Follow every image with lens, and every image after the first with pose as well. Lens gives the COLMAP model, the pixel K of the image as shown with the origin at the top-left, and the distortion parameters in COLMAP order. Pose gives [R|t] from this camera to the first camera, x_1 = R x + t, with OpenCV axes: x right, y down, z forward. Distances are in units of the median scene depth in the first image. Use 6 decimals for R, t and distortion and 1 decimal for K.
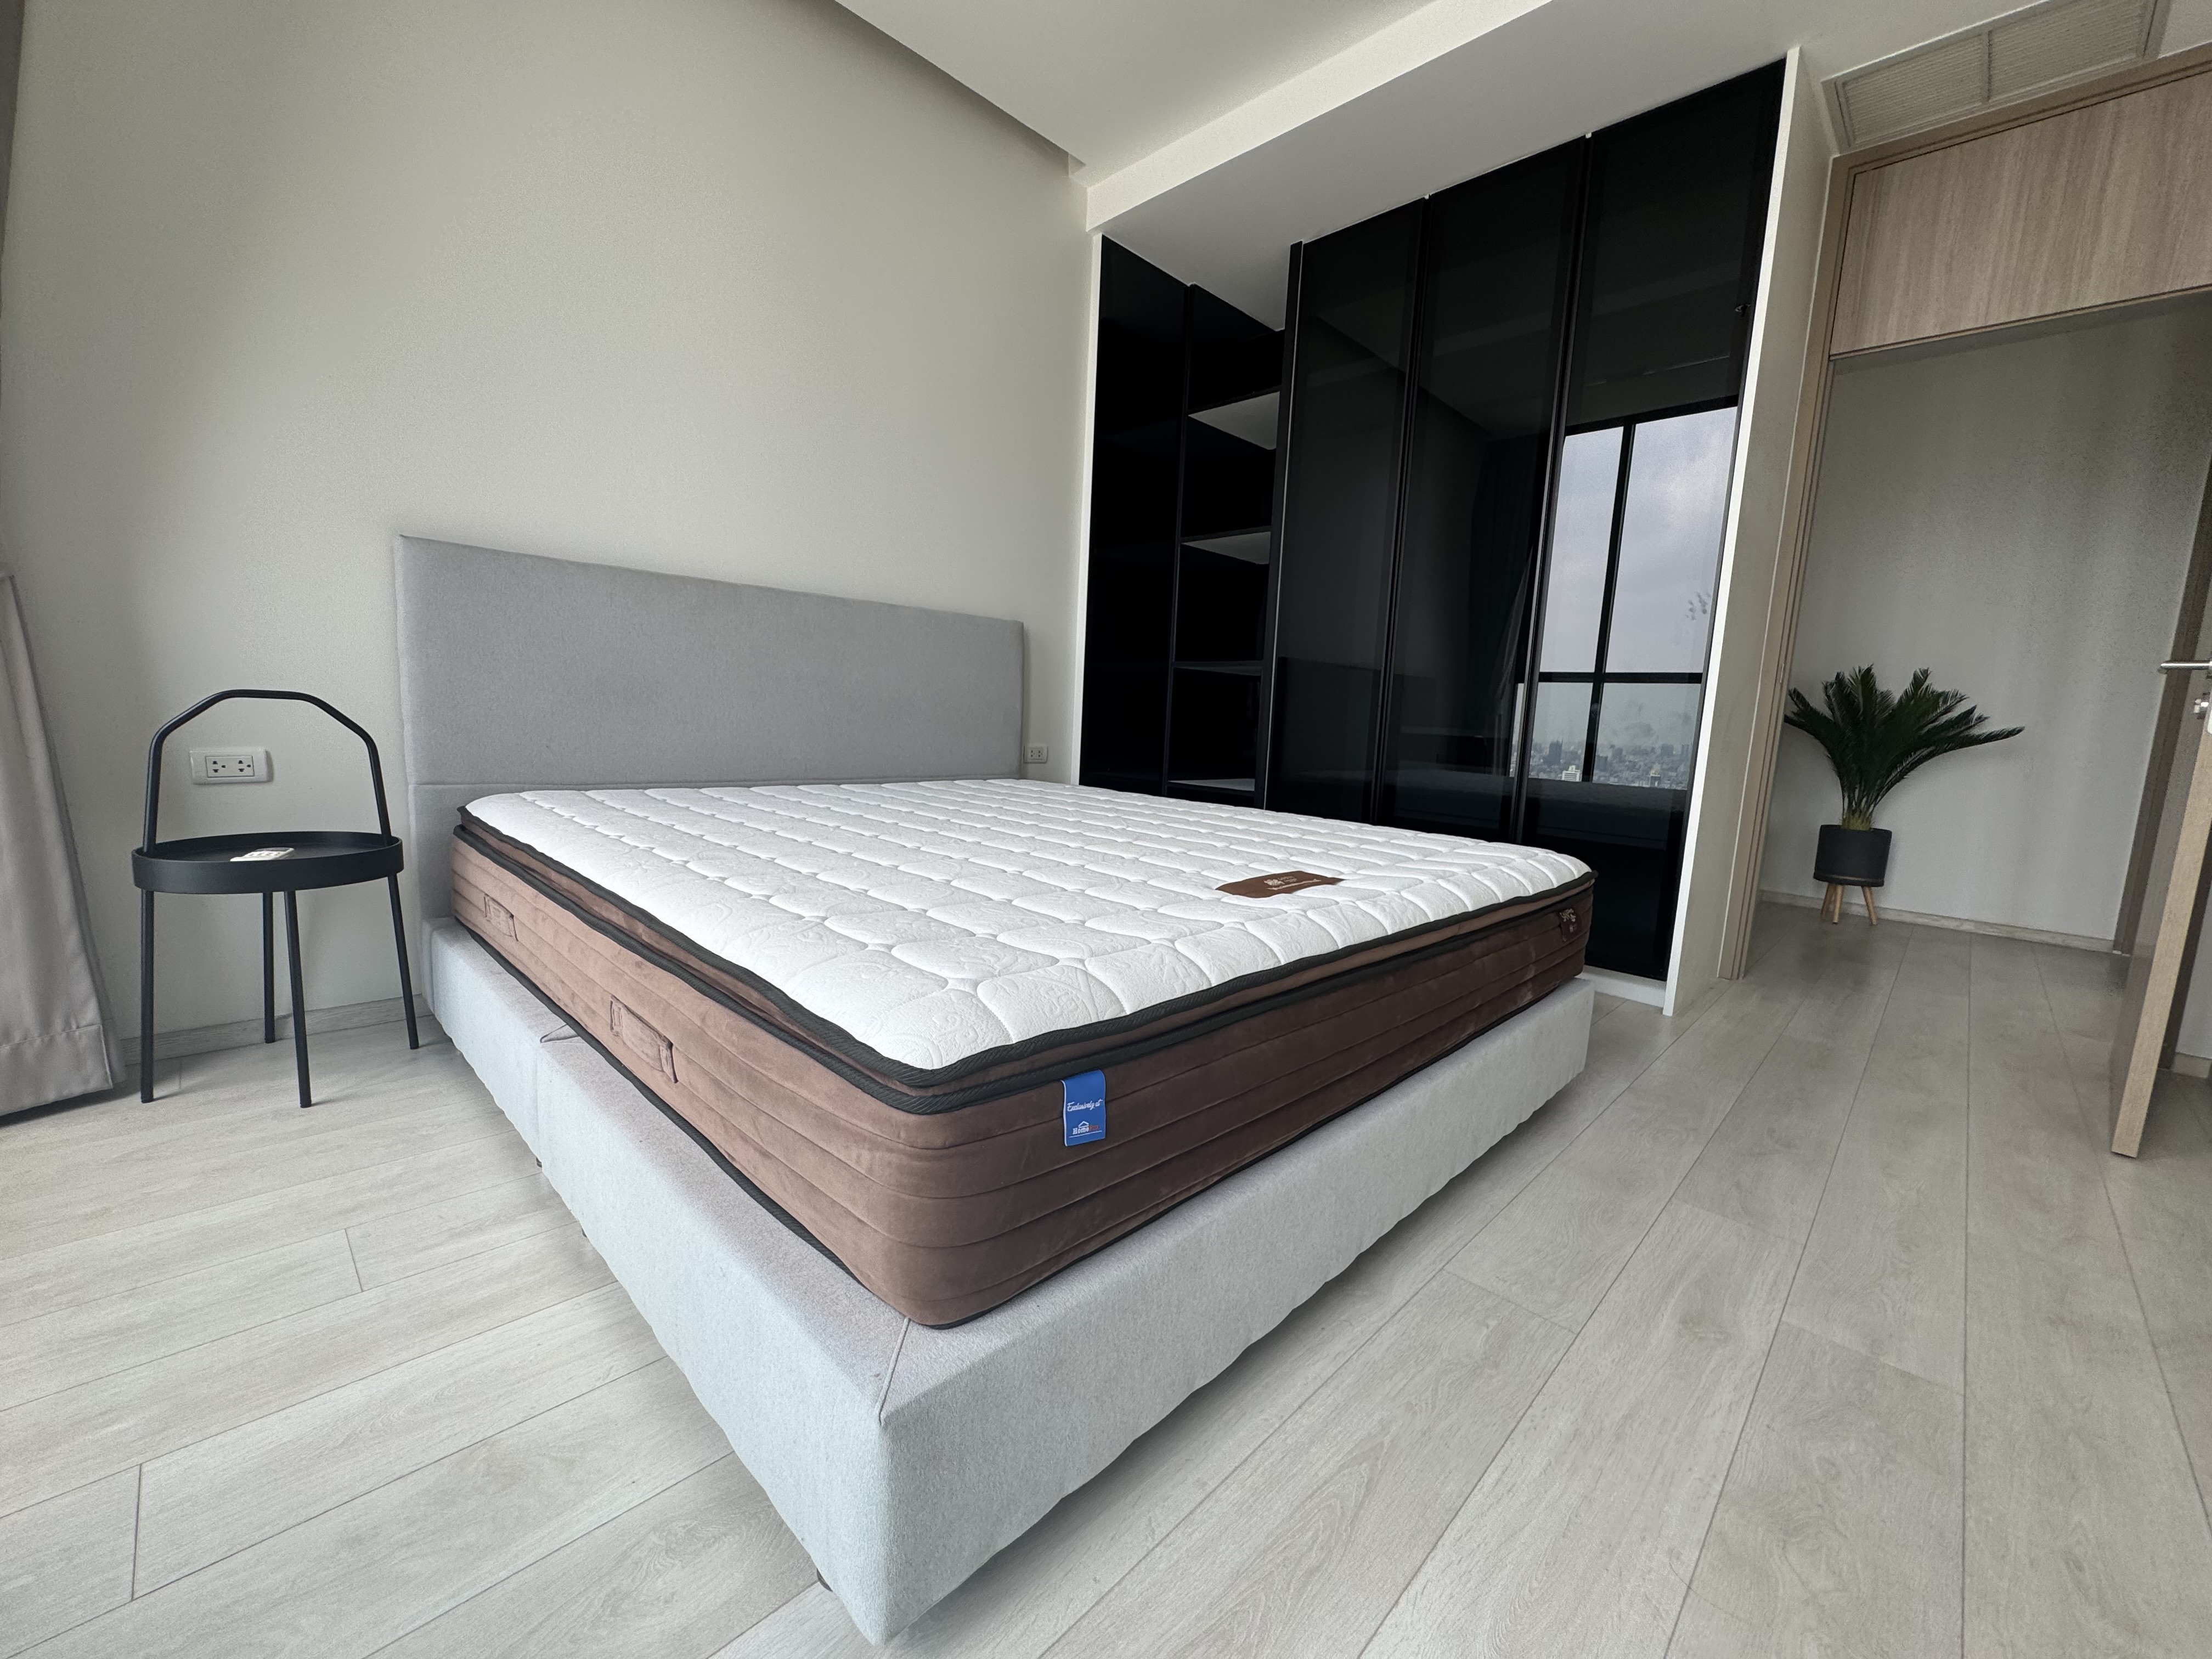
lens RADIAL K [[884.1, 0, 1107.0], [0, 884.1, 836.6], [0, 0, 1]] dist [-0.002447, -0.000256]
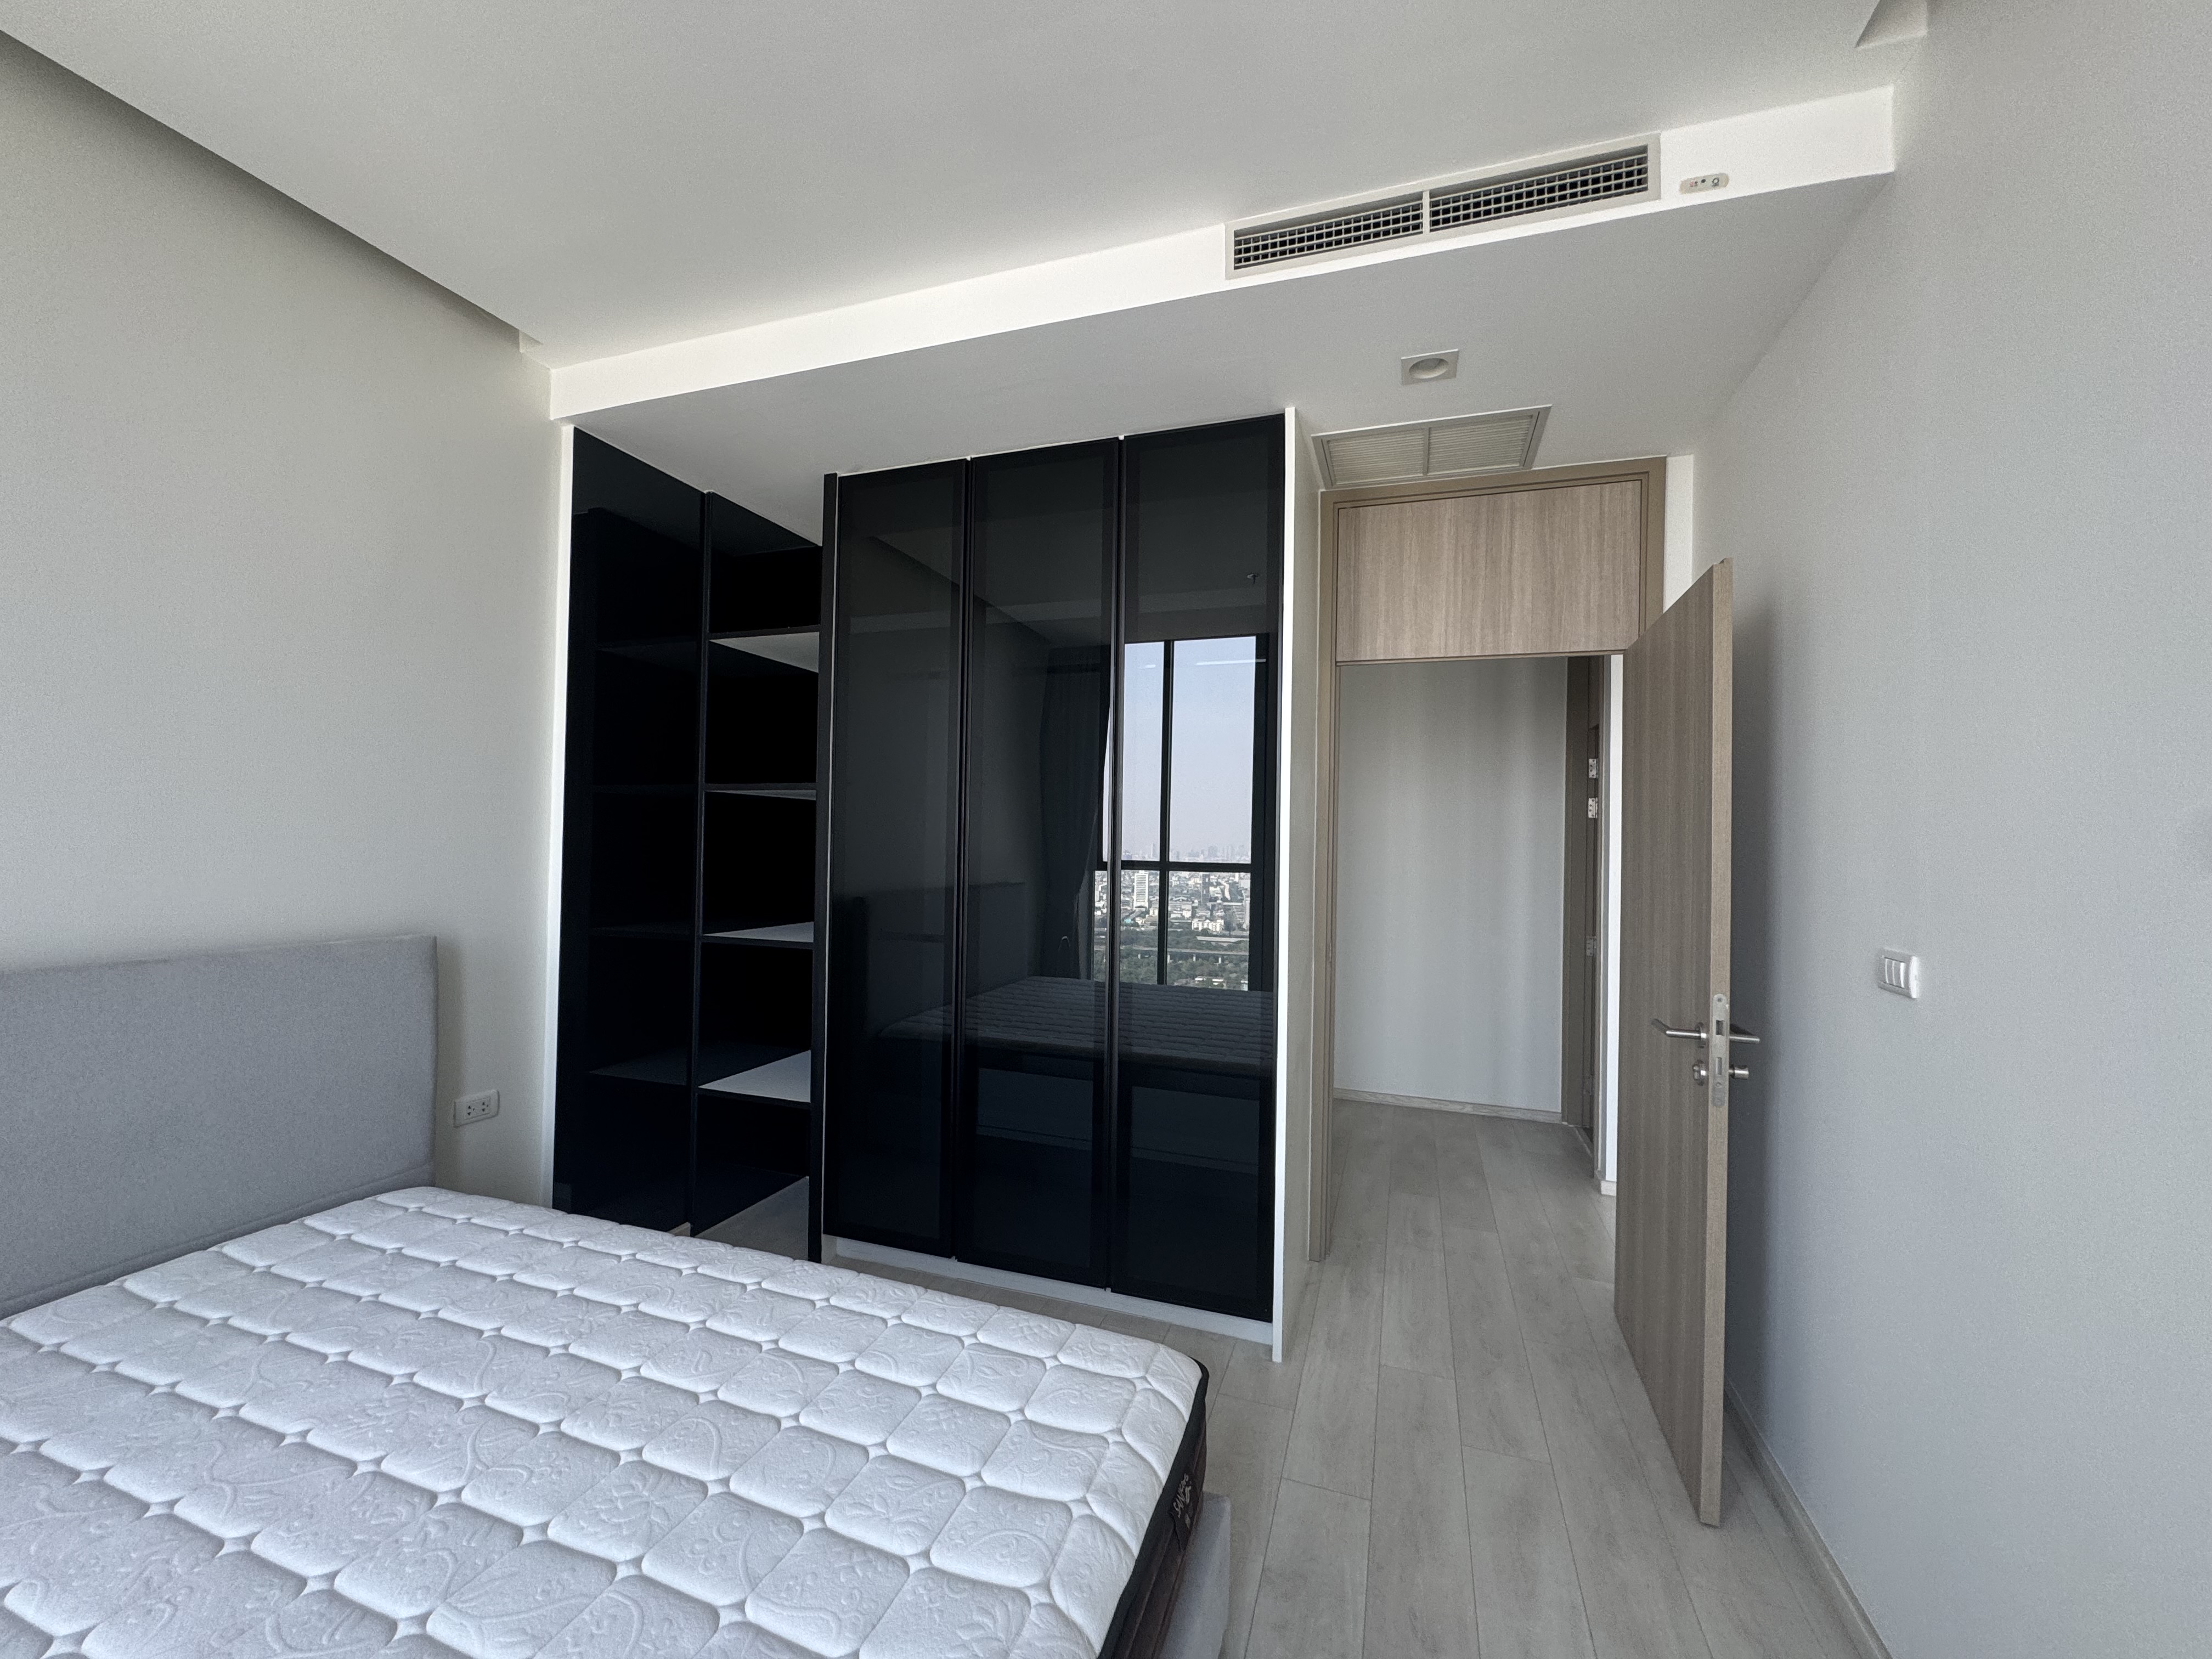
lens RADIAL K [[884.1, 0, 1105.3], [0, 884.1, 836.1], [0, 0, 1]] dist [-0.002447, -0.000256]
pose [[0.902738, -0.022746, 0.429590, 0.081949], [0.079236, 0.990308, -0.114071, -0.209783], [-0.422832, 0.137015, 0.895790, 0.158065]]
